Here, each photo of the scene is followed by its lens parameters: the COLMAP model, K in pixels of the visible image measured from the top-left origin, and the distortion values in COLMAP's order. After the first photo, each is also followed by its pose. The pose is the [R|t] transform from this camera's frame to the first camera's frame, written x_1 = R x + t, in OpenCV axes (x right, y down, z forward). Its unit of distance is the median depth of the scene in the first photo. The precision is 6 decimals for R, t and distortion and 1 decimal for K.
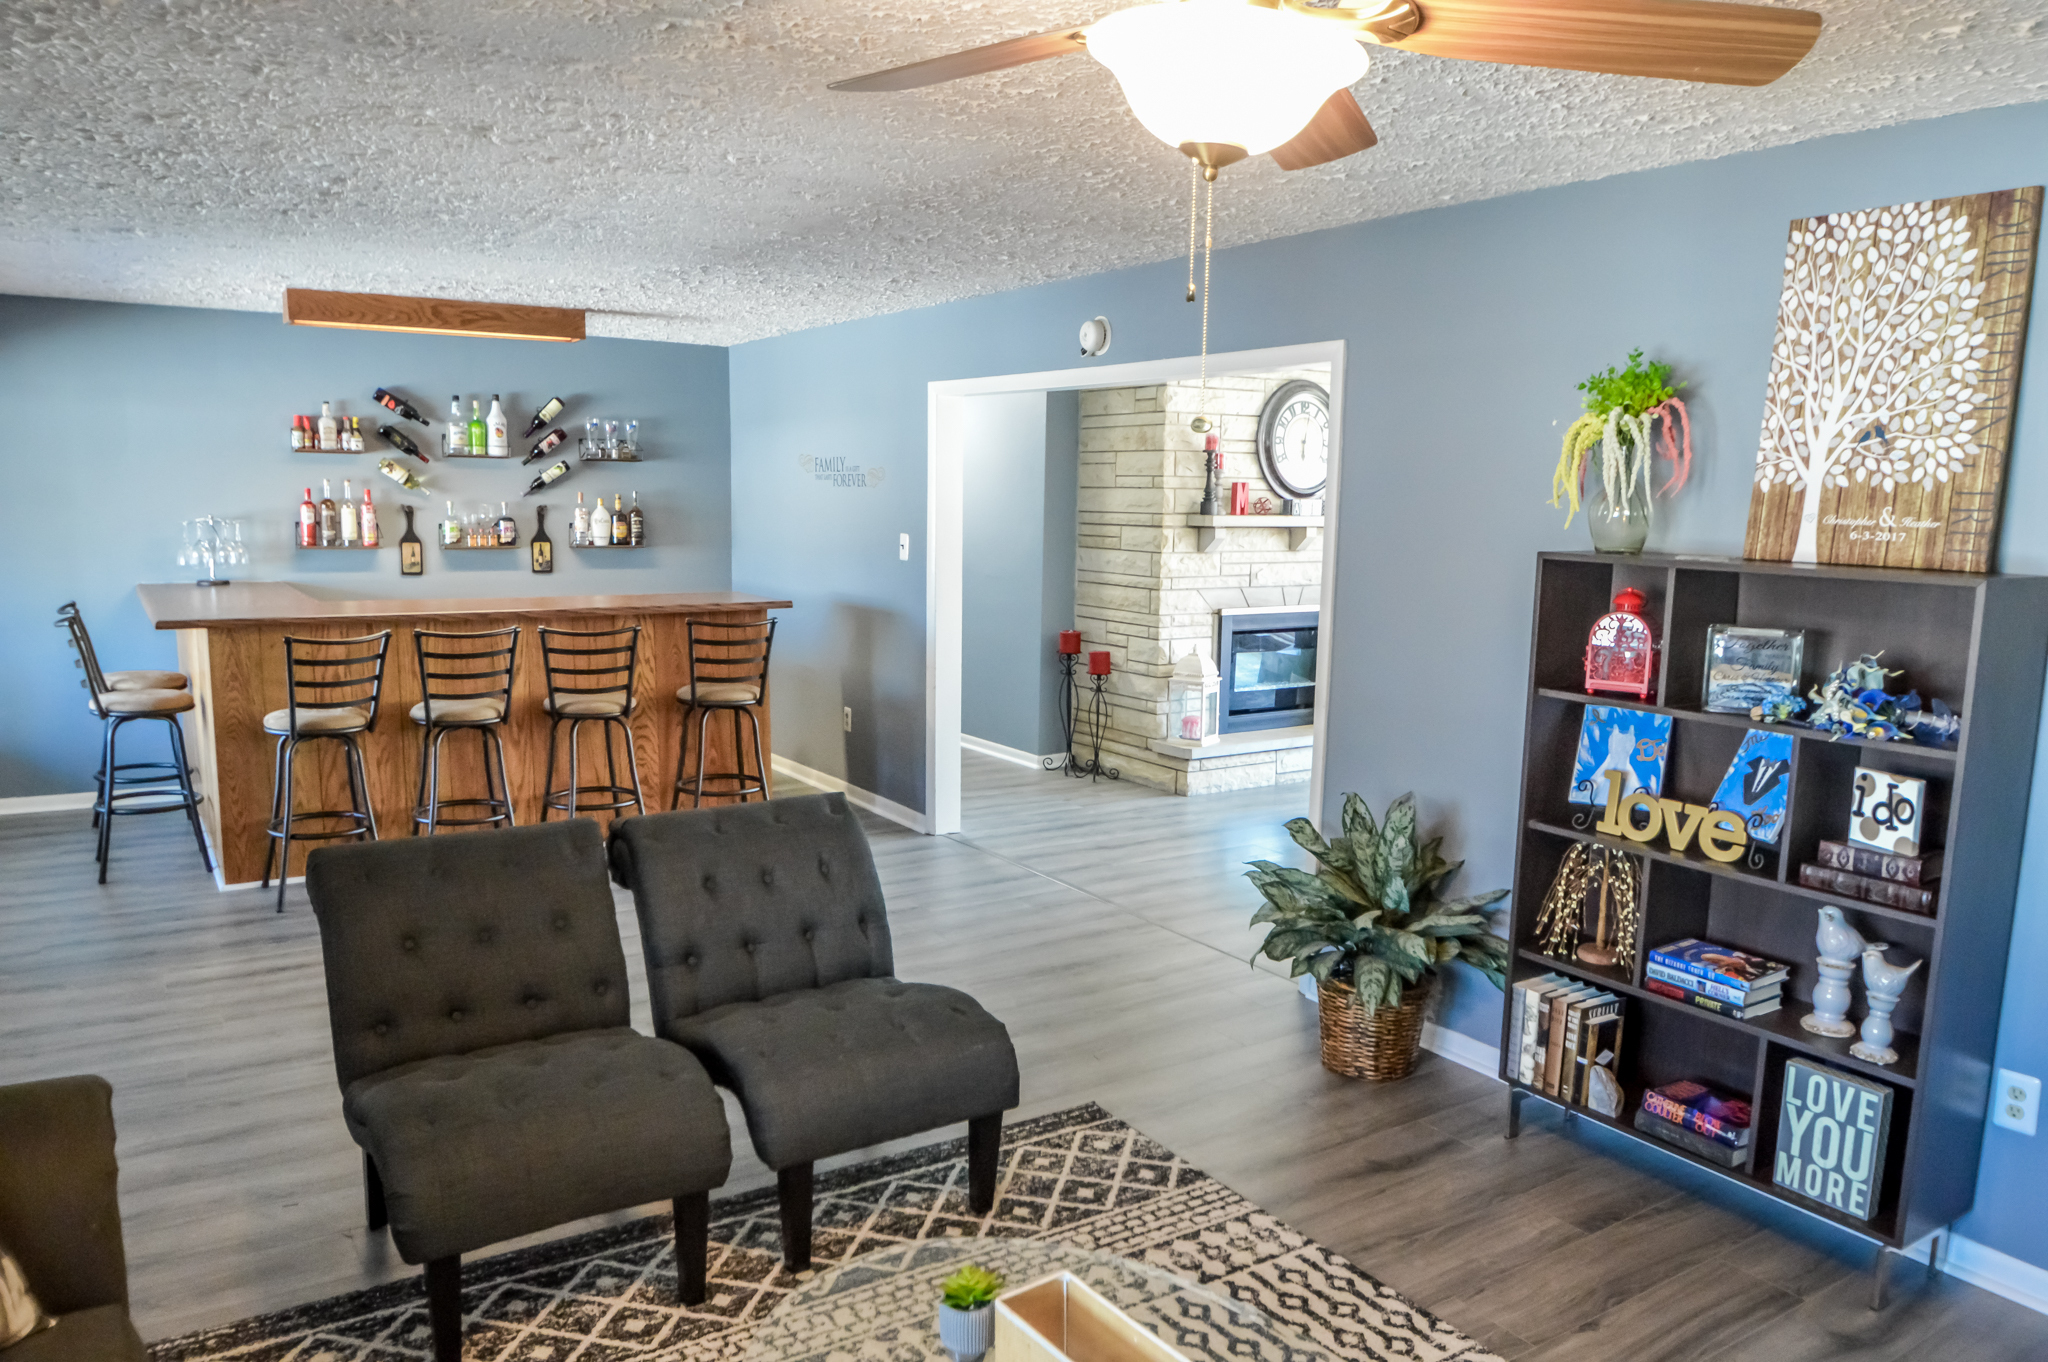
lens RADIAL K [[1425.1, 0, 1012.8], [0, 1425.1, 719.4], [0, 0, 1]] dist [-0.039998, 0.003101]
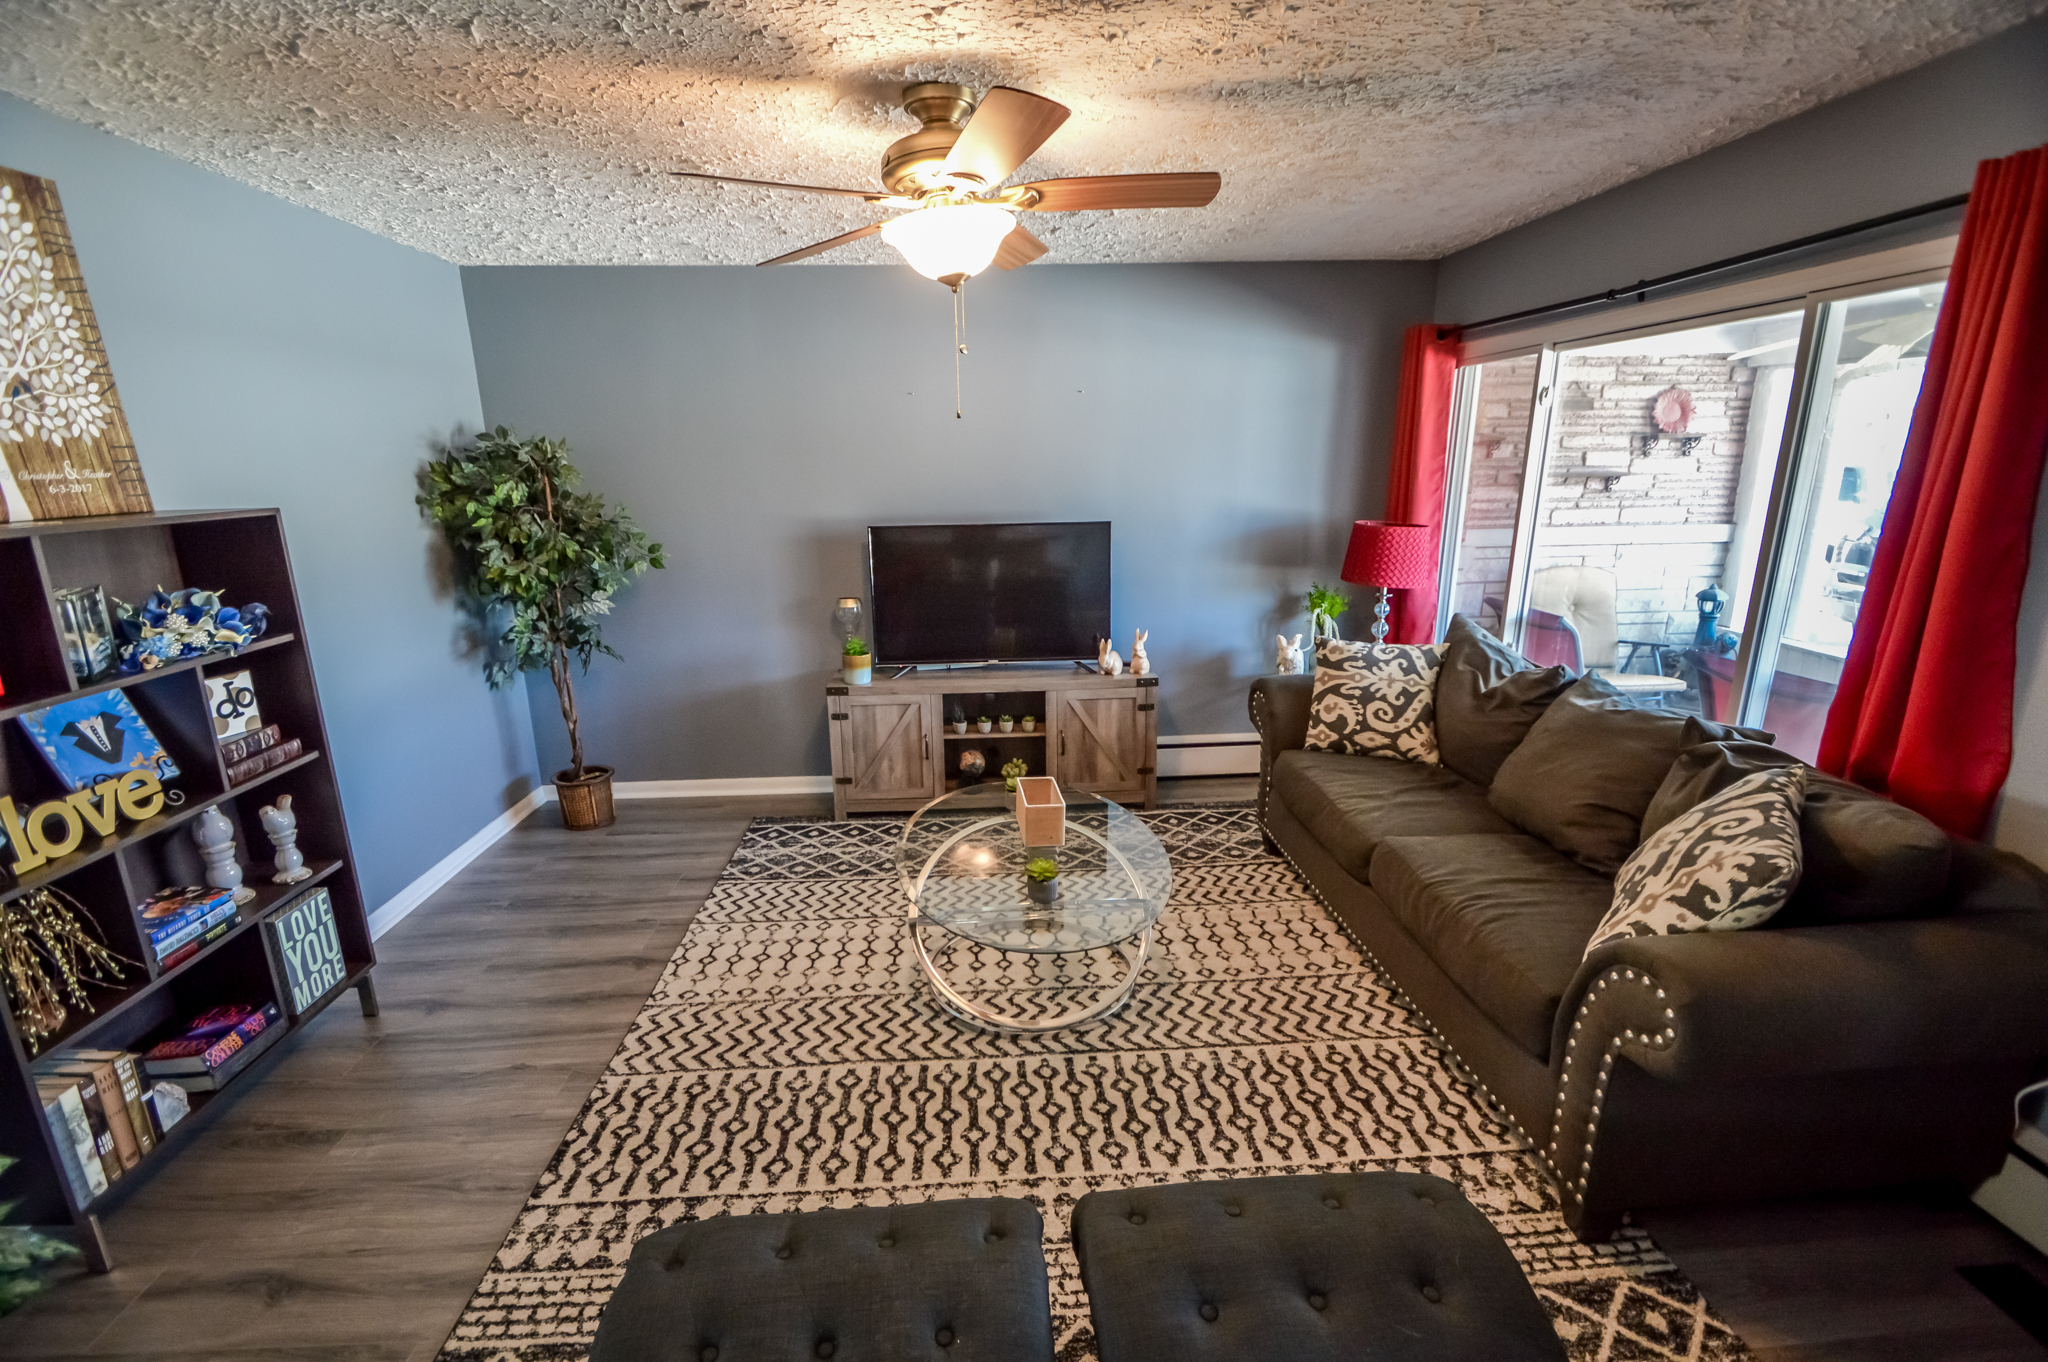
lens RADIAL K [[908.0, 0, 1012.7], [0, 908.0, 705.2], [0, 0, 1]] dist [0.010281, -0.014048]
pose [[-0.867783, -0.135879, 0.478006, -0.296440], [0.077644, 0.913005, 0.400490, -0.162117], [-0.490840, 0.384653, -0.781740, 1.014273]]
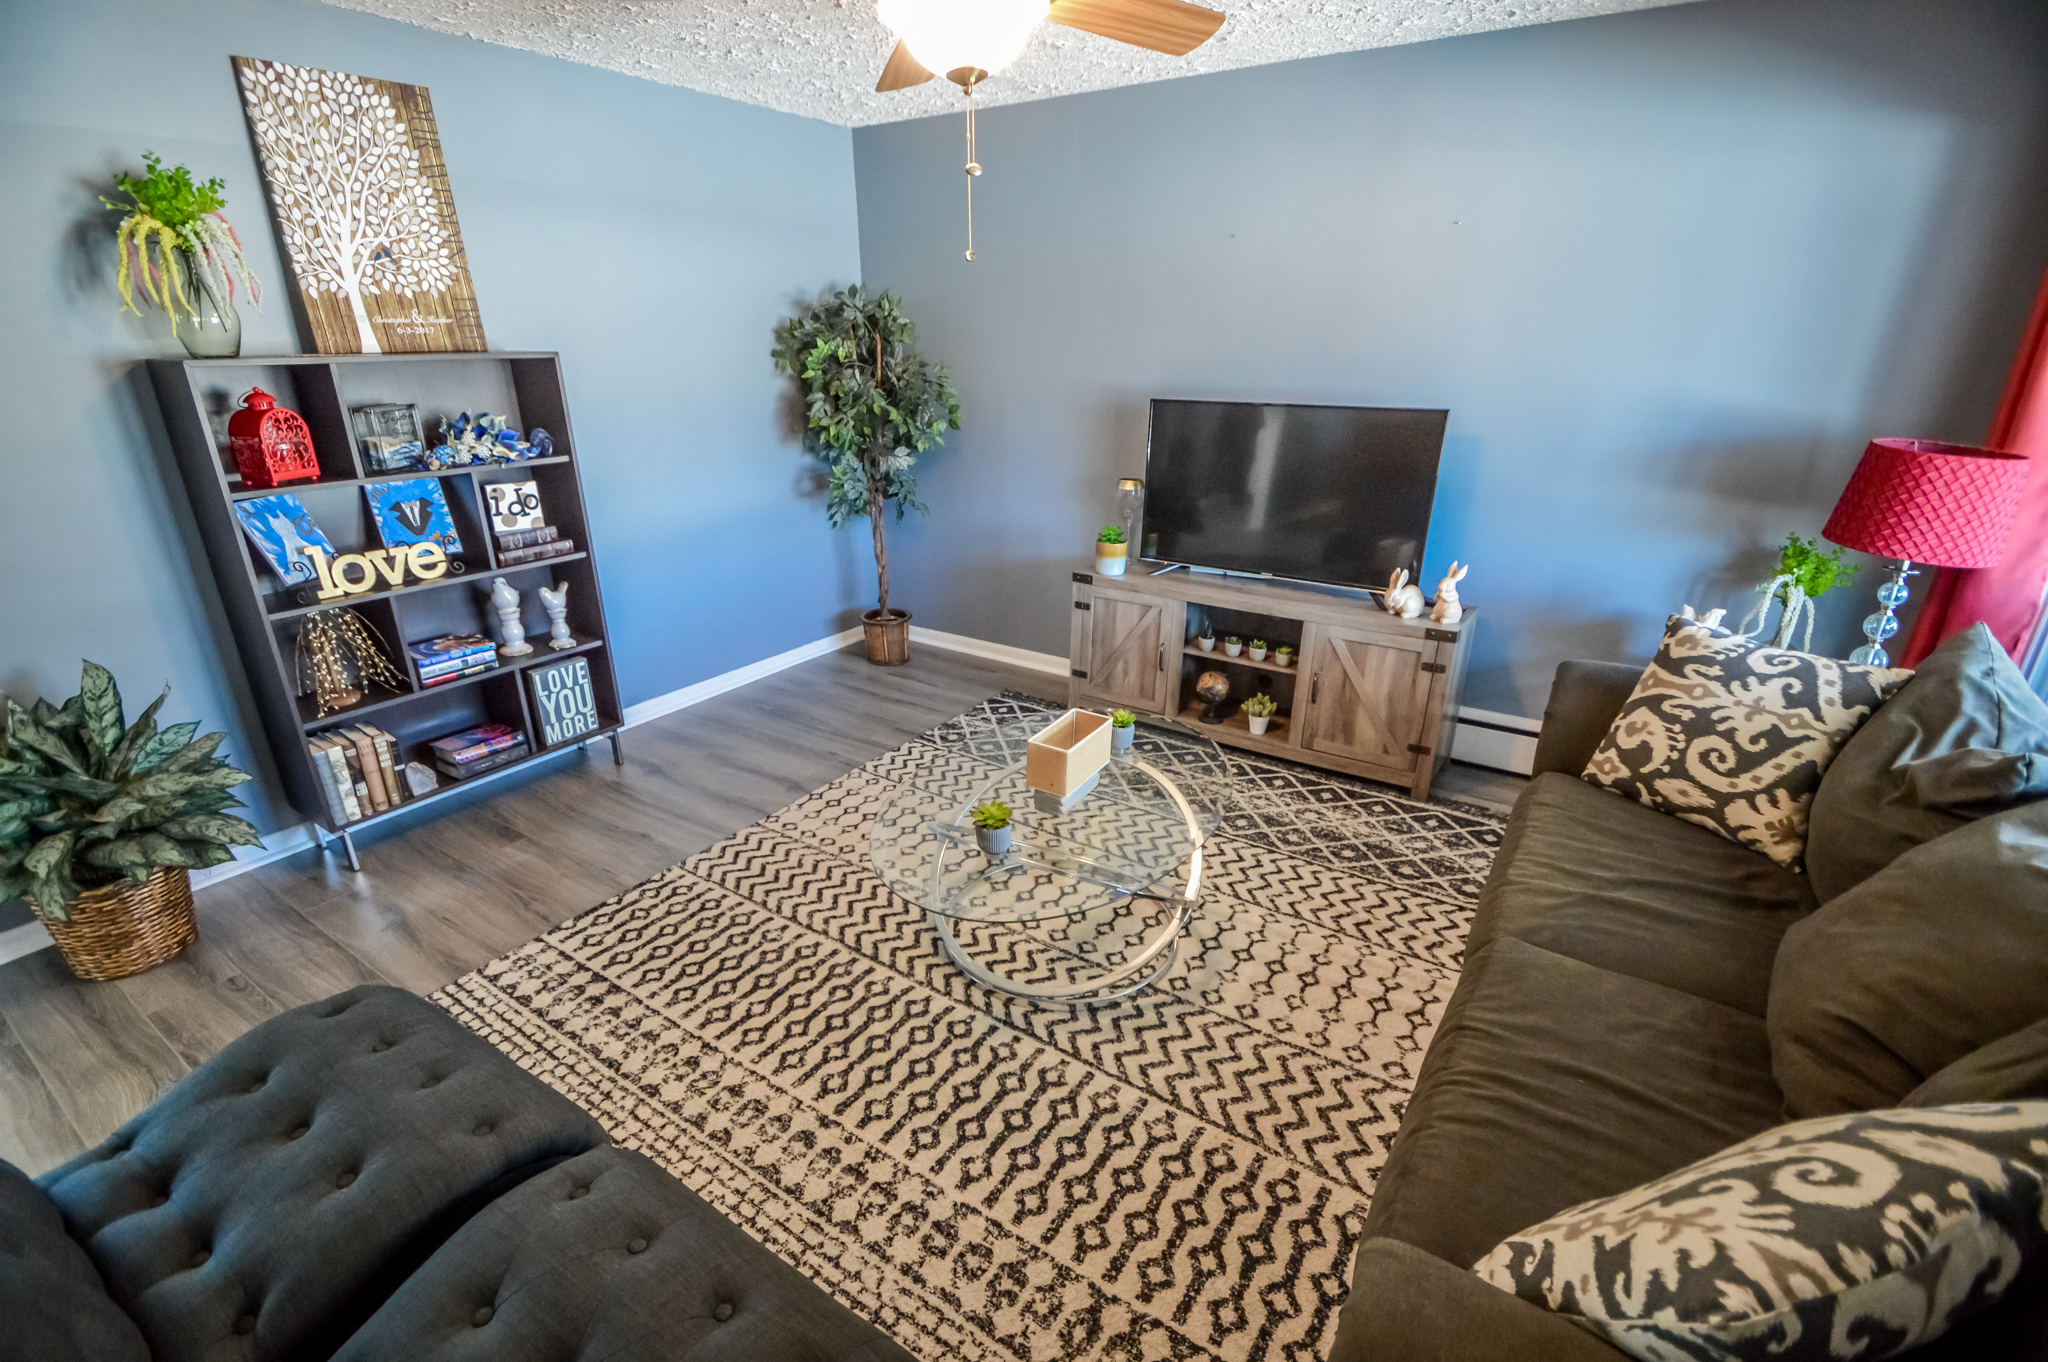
lens RADIAL K [[908.0, 0, 1013.2], [0, 908.0, 706.4], [0, 0, 1]] dist [0.010281, -0.014048]
pose [[-0.389540, -0.368195, 0.844210, -0.475345], [0.141352, 0.881854, 0.449837, -0.100087], [-0.910098, 0.294560, -0.291472, 0.667532]]
